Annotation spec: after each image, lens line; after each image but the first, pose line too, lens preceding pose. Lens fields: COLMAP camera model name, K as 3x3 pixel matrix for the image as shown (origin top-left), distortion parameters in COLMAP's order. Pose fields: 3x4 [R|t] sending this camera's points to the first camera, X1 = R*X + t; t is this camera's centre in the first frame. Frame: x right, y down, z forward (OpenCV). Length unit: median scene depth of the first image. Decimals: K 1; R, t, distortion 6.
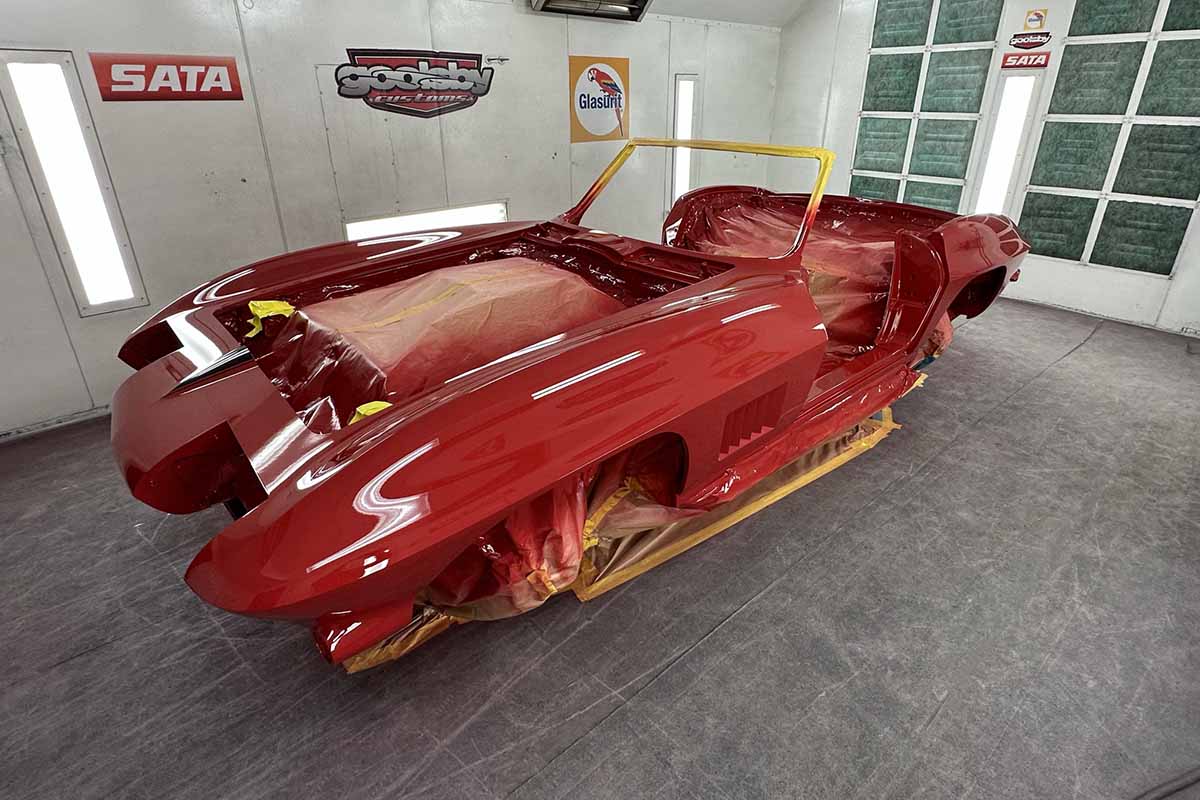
lens RADIAL K [[580.6, 0, 584.8], [0, 580.6, 395.9], [0, 0, 1]] dist [0.001202, -0.000933]
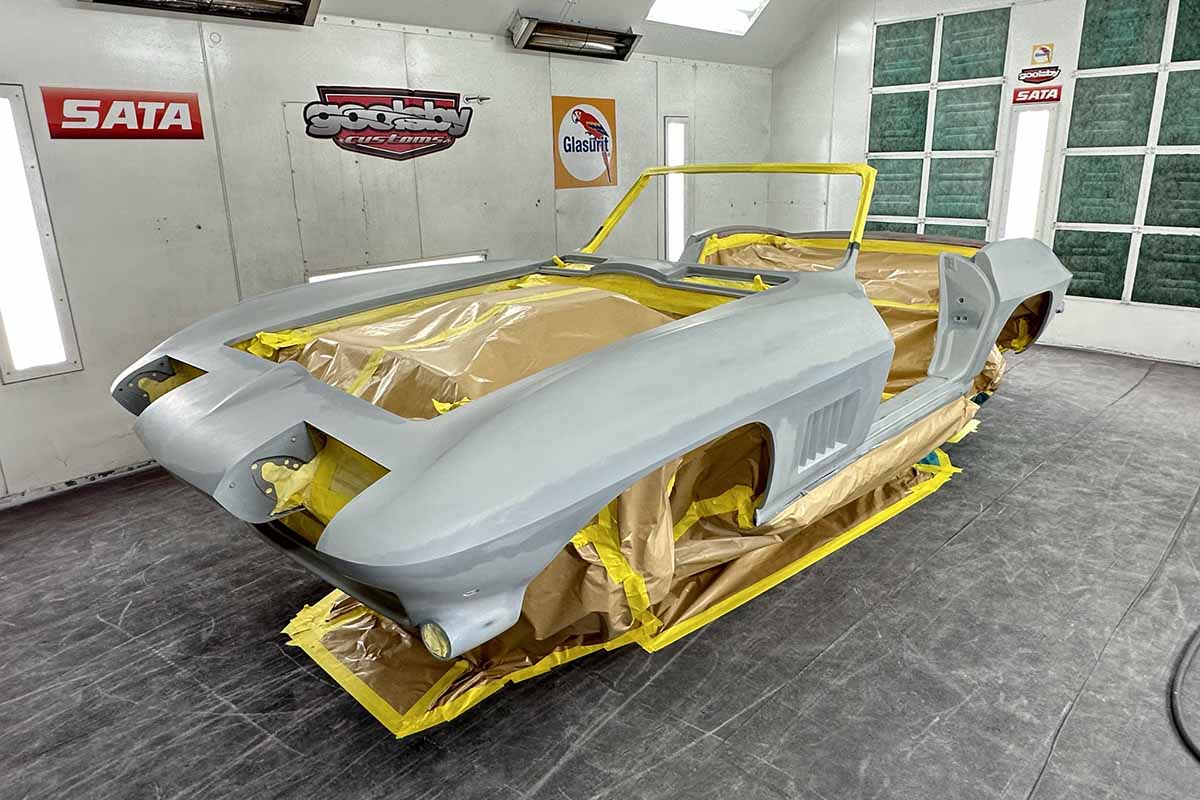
lens RADIAL K [[728.6, 0, 578.9], [0, 728.6, 428.6], [0, 0, 1]] dist [-0.002080, 0.003069]
pose [[0.997195, -0.039774, 0.063405, -0.087670], [0.047440, 0.991099, -0.124389, 0.078810], [-0.057893, 0.127048, 0.990206, -0.065545]]
